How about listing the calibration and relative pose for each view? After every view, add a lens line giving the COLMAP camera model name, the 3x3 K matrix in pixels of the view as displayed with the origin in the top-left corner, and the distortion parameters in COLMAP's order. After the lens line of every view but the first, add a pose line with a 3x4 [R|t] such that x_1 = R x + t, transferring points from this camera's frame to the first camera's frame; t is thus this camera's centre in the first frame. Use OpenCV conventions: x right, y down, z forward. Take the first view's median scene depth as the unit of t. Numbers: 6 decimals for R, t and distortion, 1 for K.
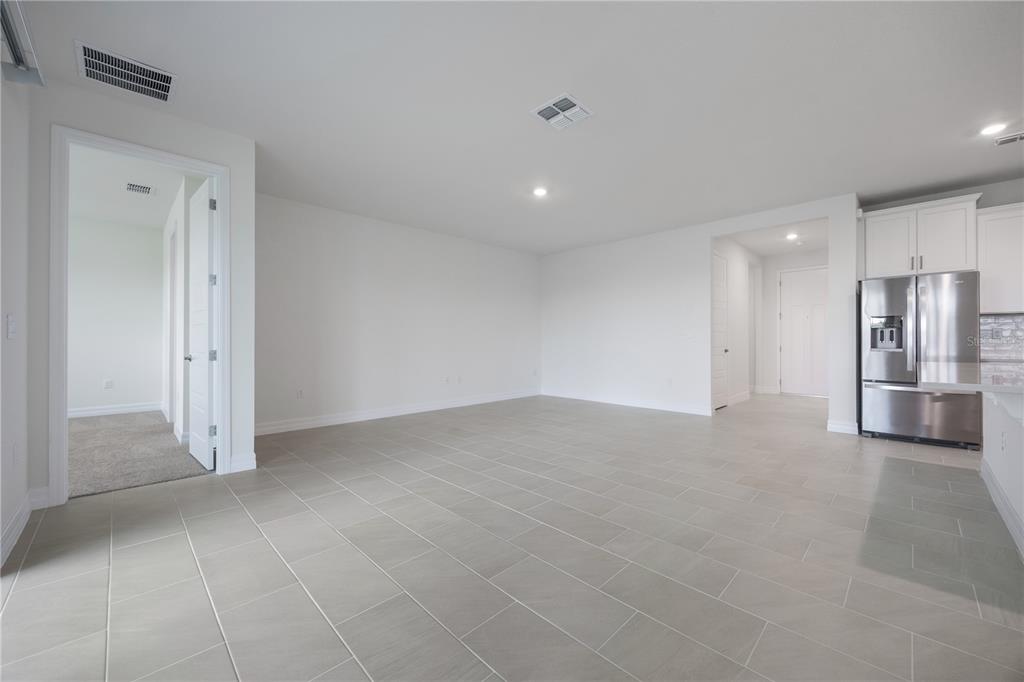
lens RADIAL K [[397.9, 0, 527.3], [0, 397.9, 340.6], [0, 0, 1]] dist [0.001931, -0.000724]
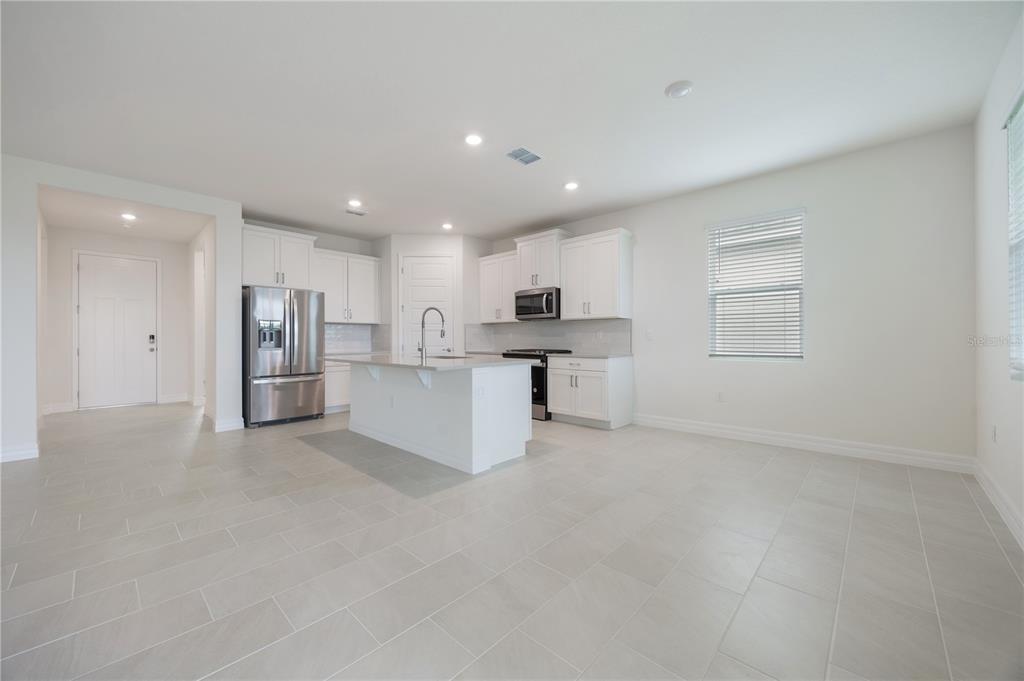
lens RADIAL K [[397.9, 0, 514.3], [0, 397.9, 338.9], [0, 0, 1]] dist [0.001931, -0.000724]
pose [[-0.027731, 0.001965, 0.999613, -0.254932], [0.001541, 0.999997, -0.001923, -0.002776], [-0.999614, 0.001487, -0.027734, 0.287141]]
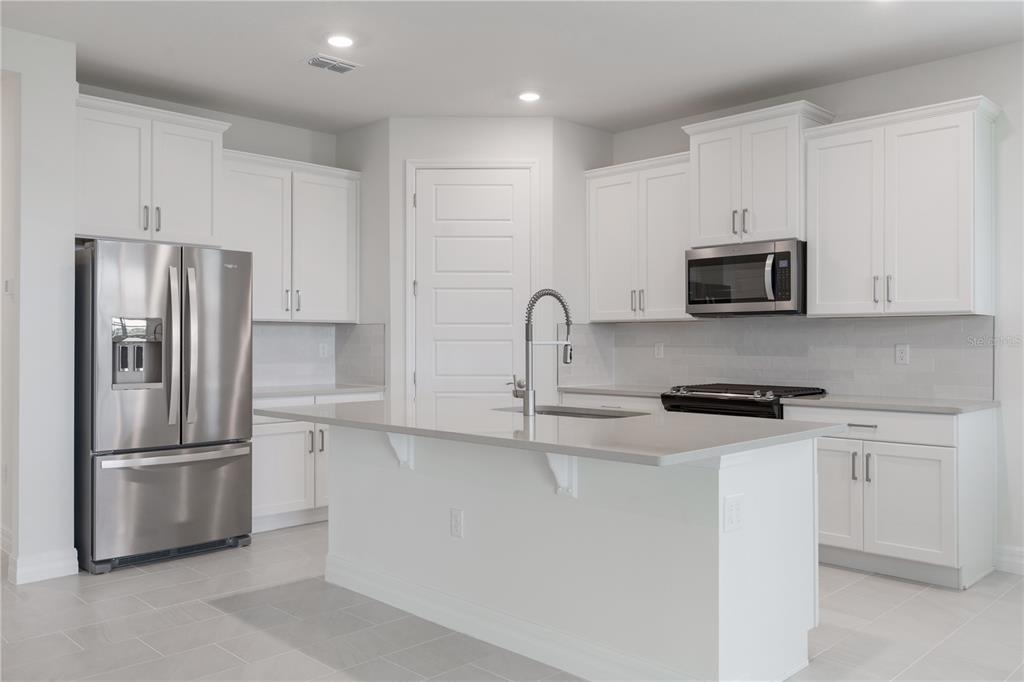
lens RADIAL K [[833.9, 0, 511.9], [0, 833.9, 335.8], [0, 0, 1]] dist [0.006949, -0.004777]
pose [[0.002994, 0.010241, 0.999943, -0.122413], [-0.001385, 0.999947, -0.010237, -0.026213], [-0.999995, -0.001354, 0.003009, 0.479371]]
